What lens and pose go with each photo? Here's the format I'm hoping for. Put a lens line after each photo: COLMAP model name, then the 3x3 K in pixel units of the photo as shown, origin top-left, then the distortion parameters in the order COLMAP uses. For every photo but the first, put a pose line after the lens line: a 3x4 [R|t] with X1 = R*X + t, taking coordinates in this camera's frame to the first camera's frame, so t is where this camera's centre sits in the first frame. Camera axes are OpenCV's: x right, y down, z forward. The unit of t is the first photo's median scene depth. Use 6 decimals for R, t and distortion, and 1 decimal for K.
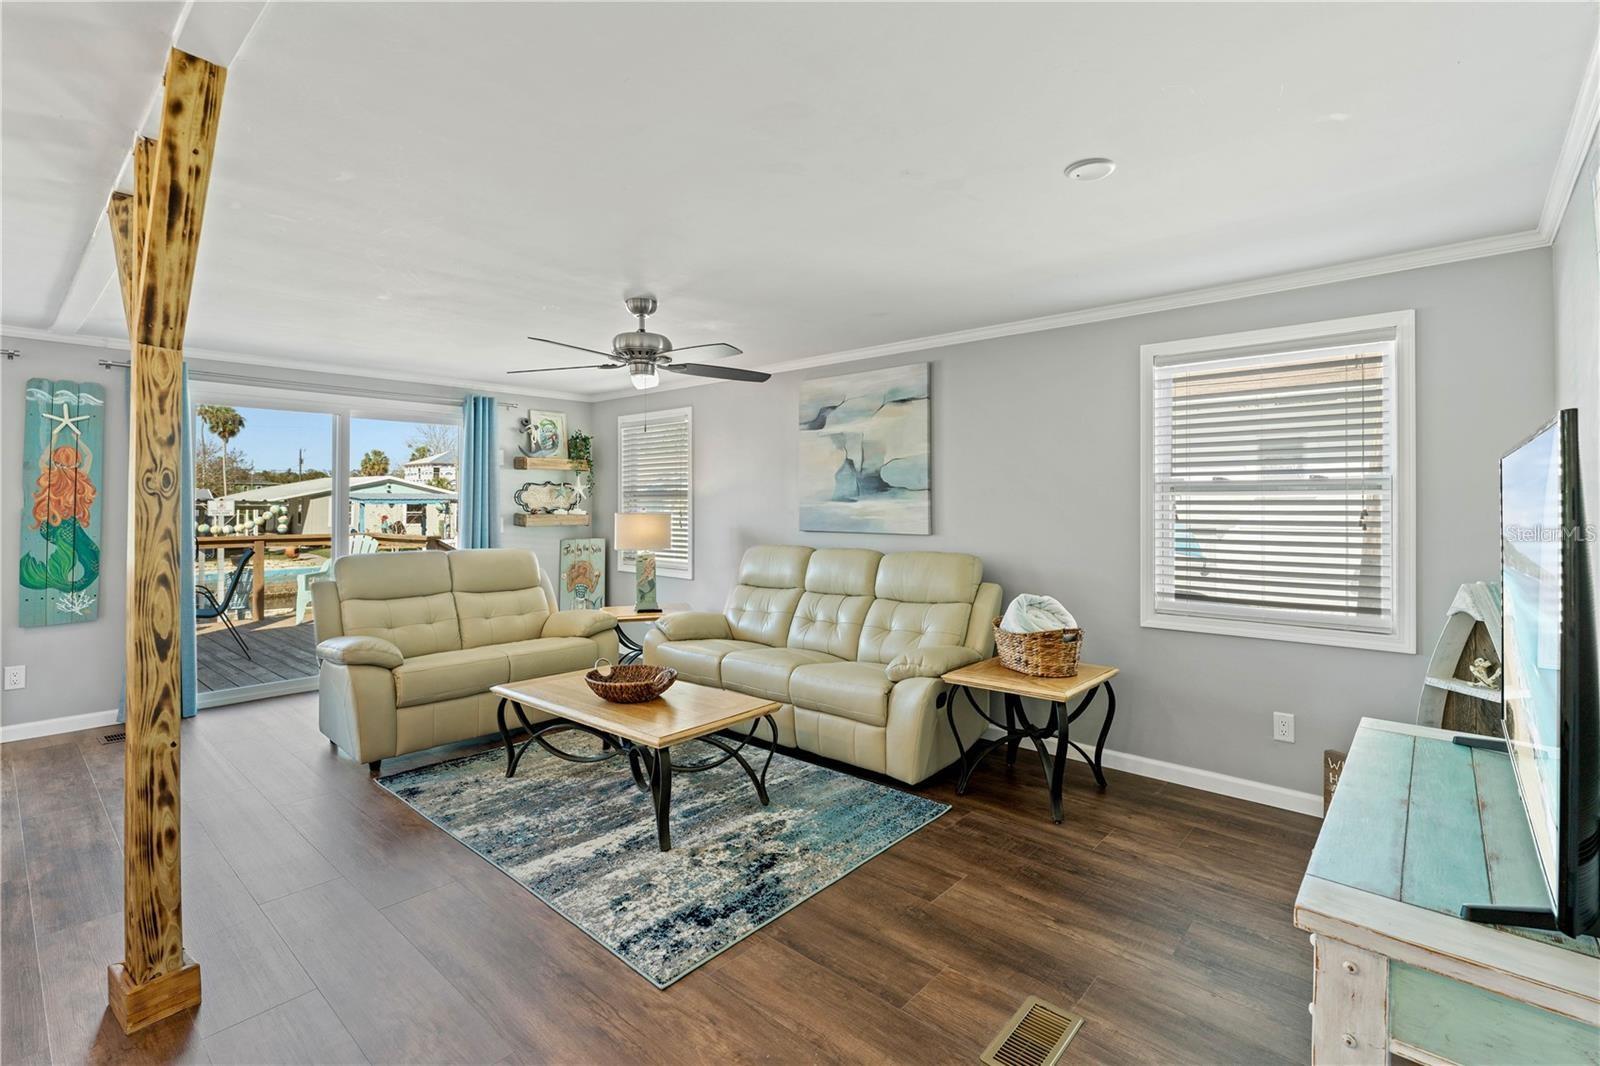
lens RADIAL K [[732.0, 0, 804.5], [0, 732.0, 497.5], [0, 0, 1]] dist [-0.001474, -0.000238]
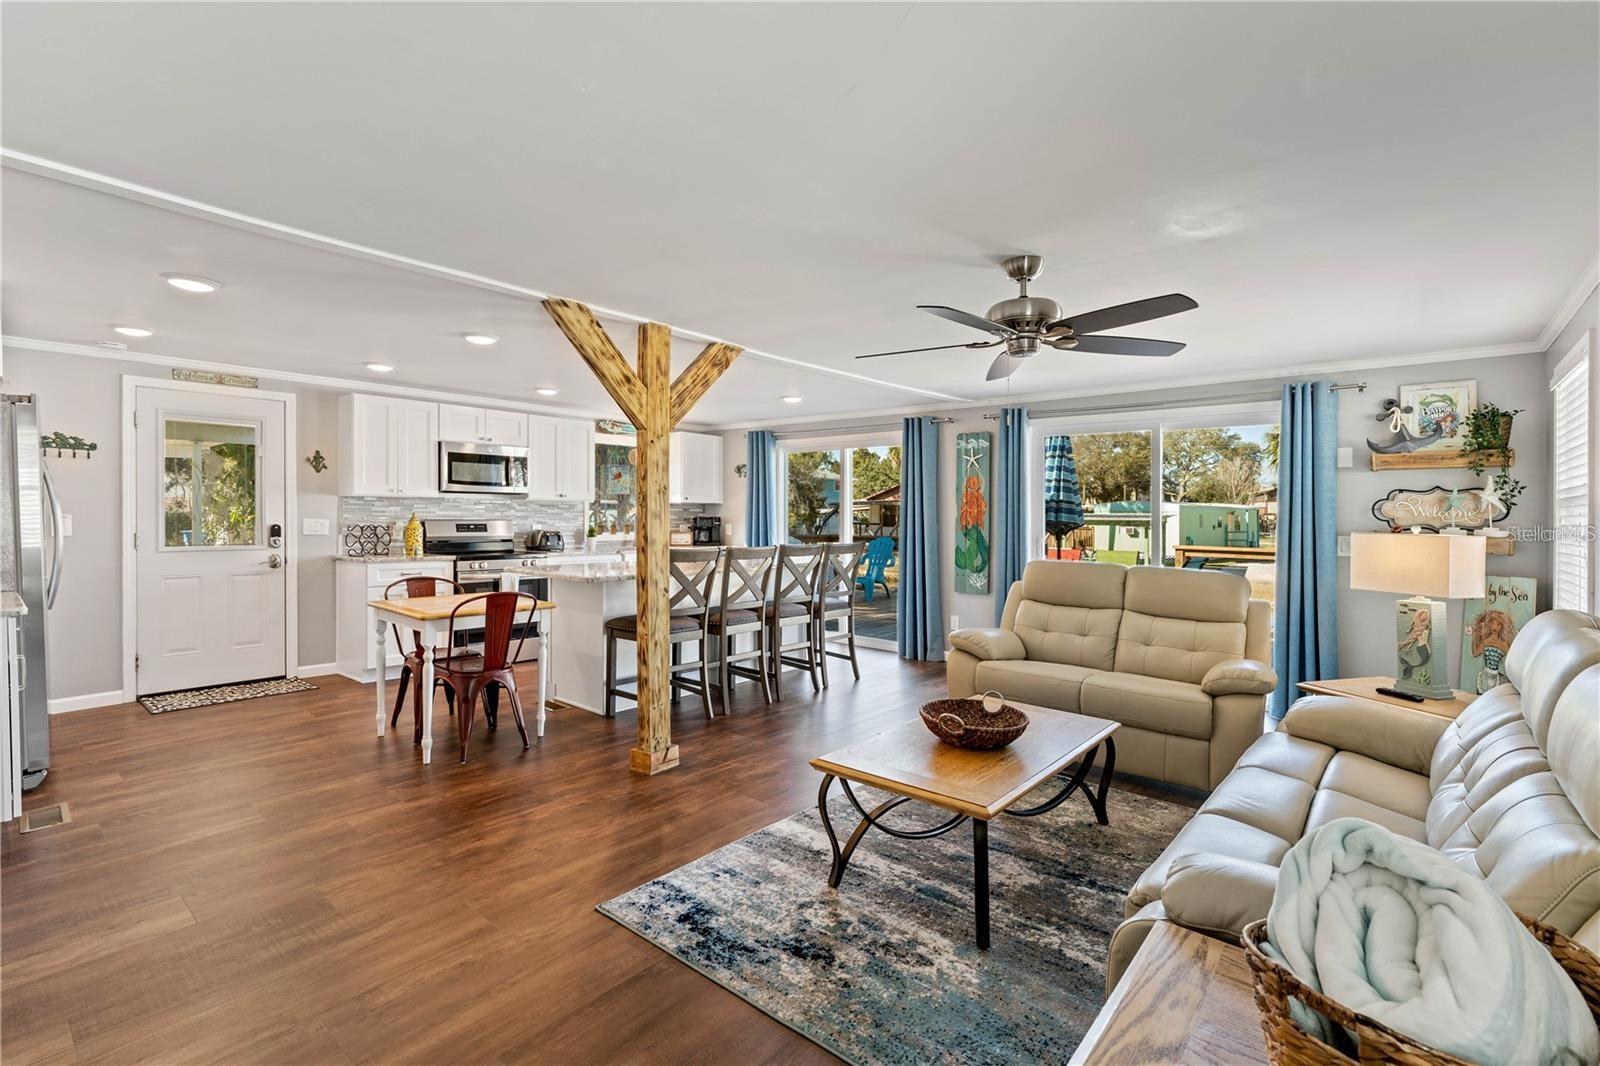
lens RADIAL K [[715.8, 0, 797.5], [0, 715.8, 526.1], [0, 0, 1]] dist [0.000105, -0.000246]
pose [[0.019889, 0.018891, -0.999624, 0.468028], [-0.002707, 0.999819, 0.018841, 0.006424], [0.999799, 0.002331, 0.019936, 0.619222]]
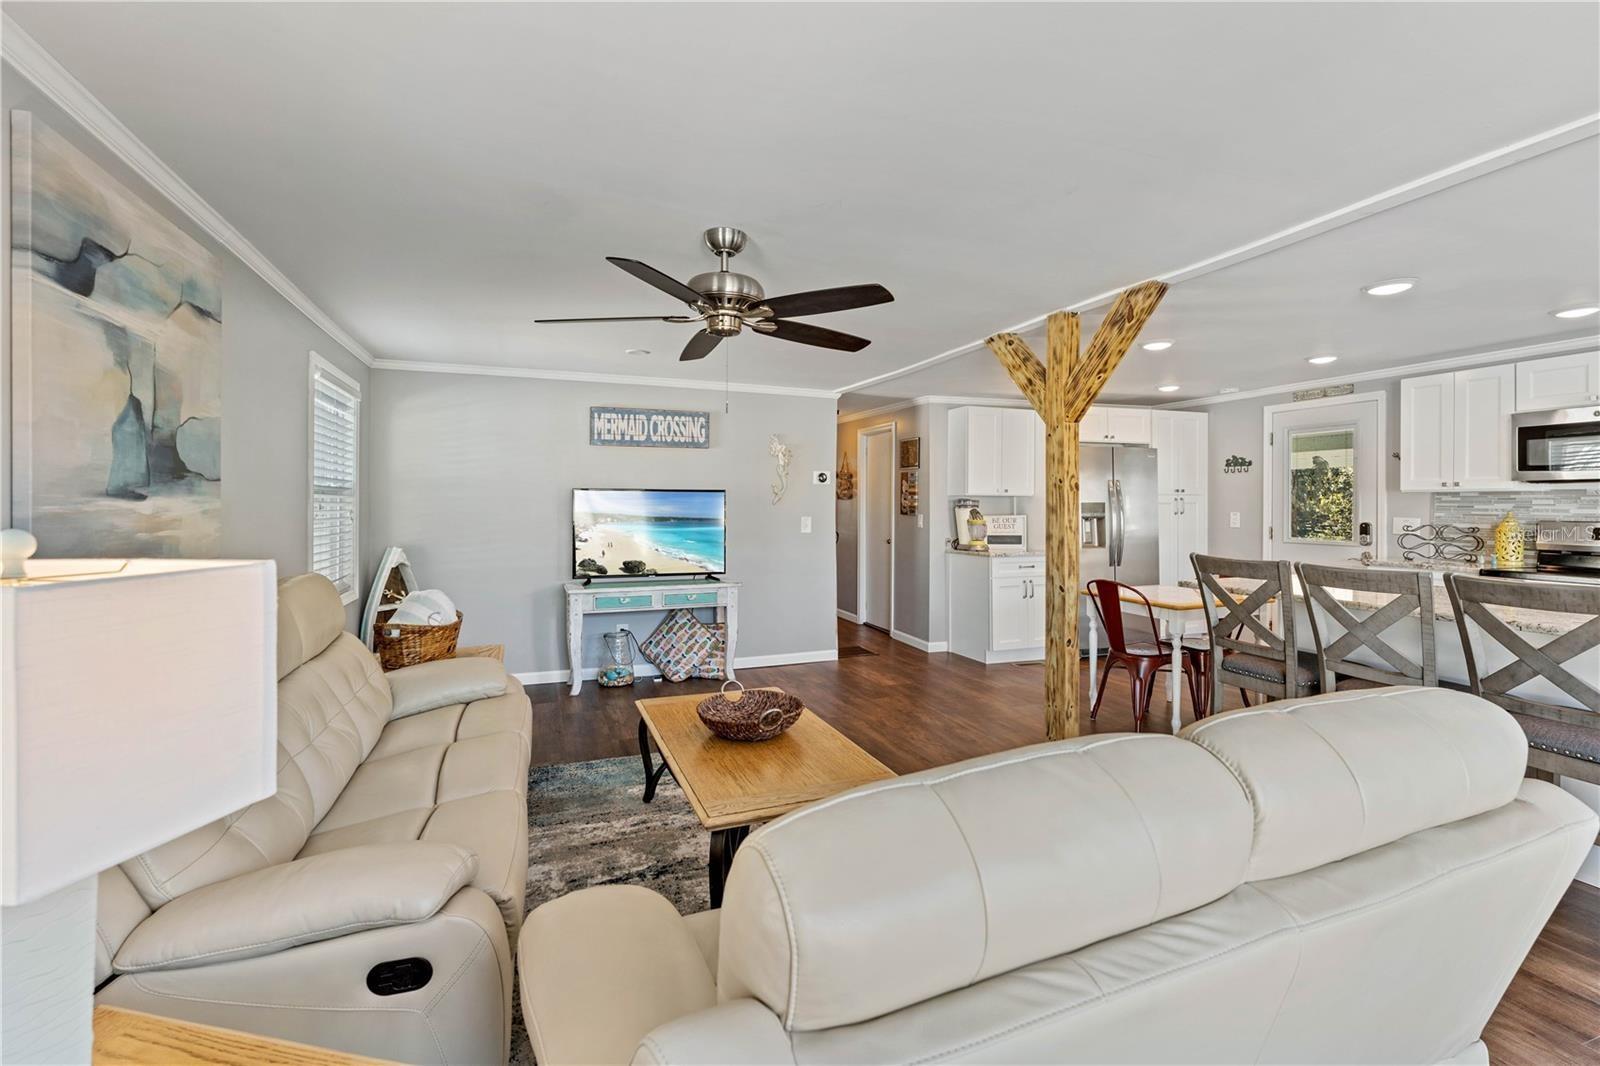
lens RADIAL K [[730.7, 0, 801.3], [0, 730.7, 504.3], [0, 0, 1]] dist [0.000319, -0.000077]
pose [[-0.882676, 0.000388, 0.469981, -0.546268], [-0.004156, 0.999954, -0.008632, 0.012636], [-0.469963, -0.009572, -0.882634, 1.371924]]
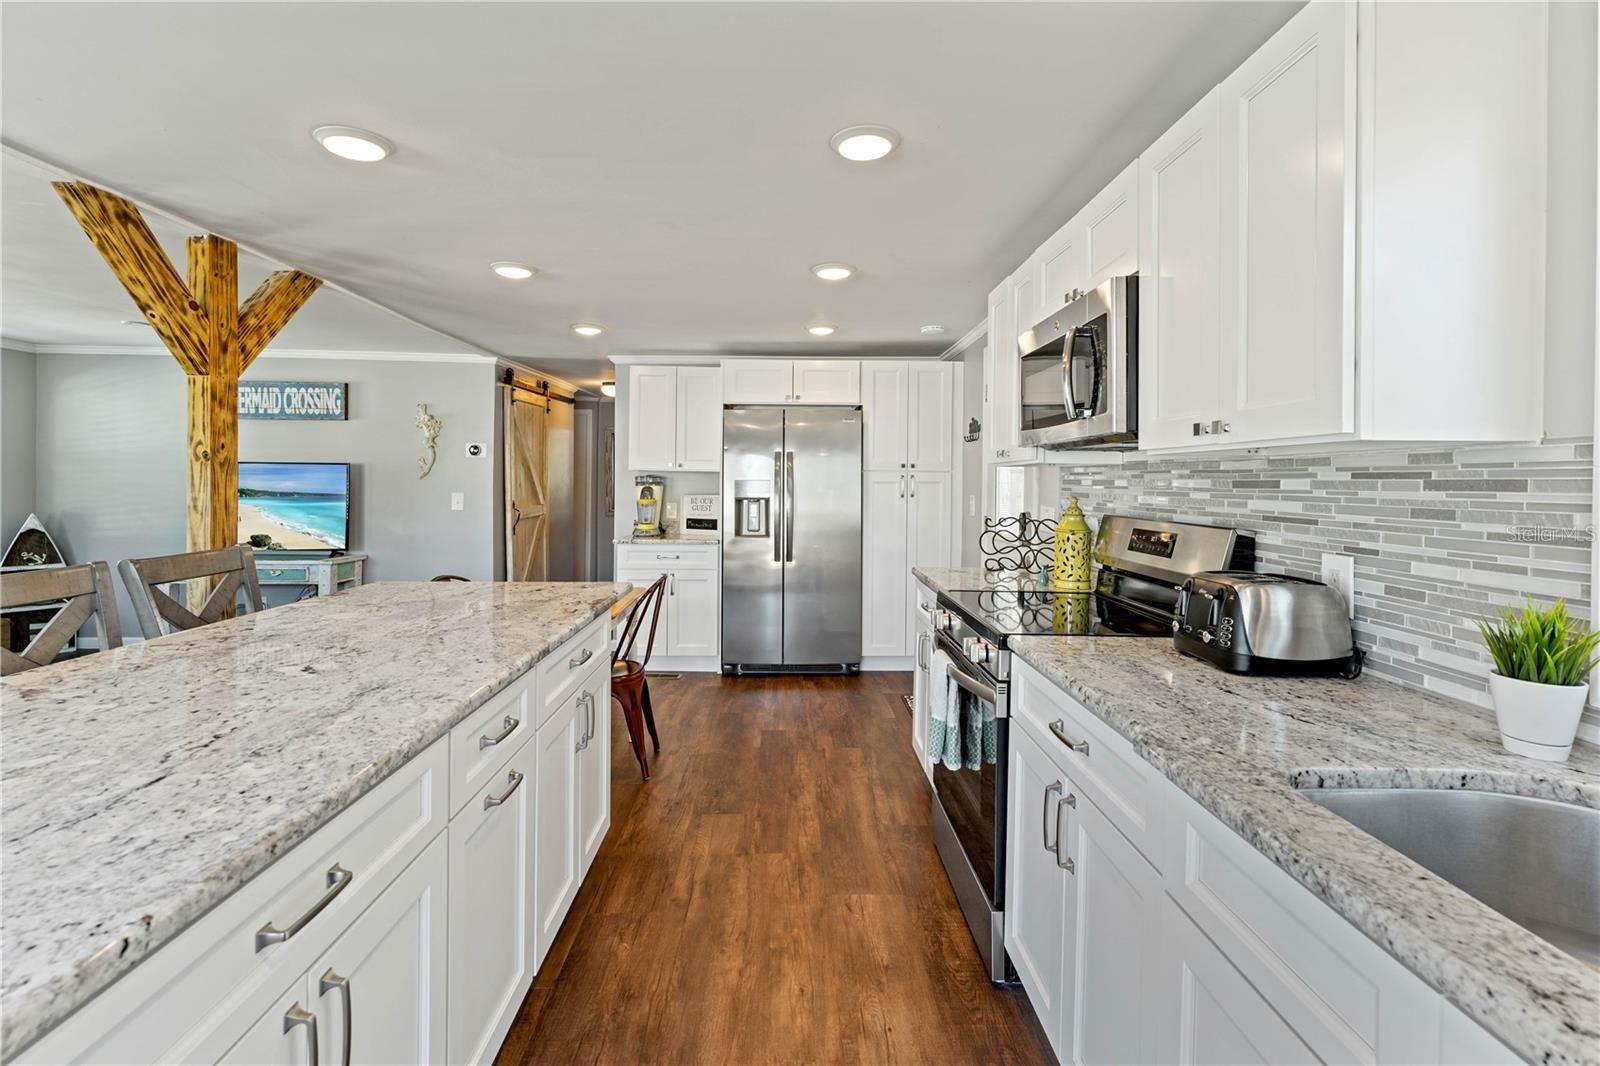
lens RADIAL K [[738.6, 0, 799.6], [0, 738.6, 481.3], [0, 0, 1]] dist [-0.000080, -0.000188]
pose [[-0.681153, -0.005651, 0.732119, -1.303206], [-0.015652, 0.999854, -0.006845, 0.002875], [-0.731974, -0.016122, -0.681142, 0.531806]]
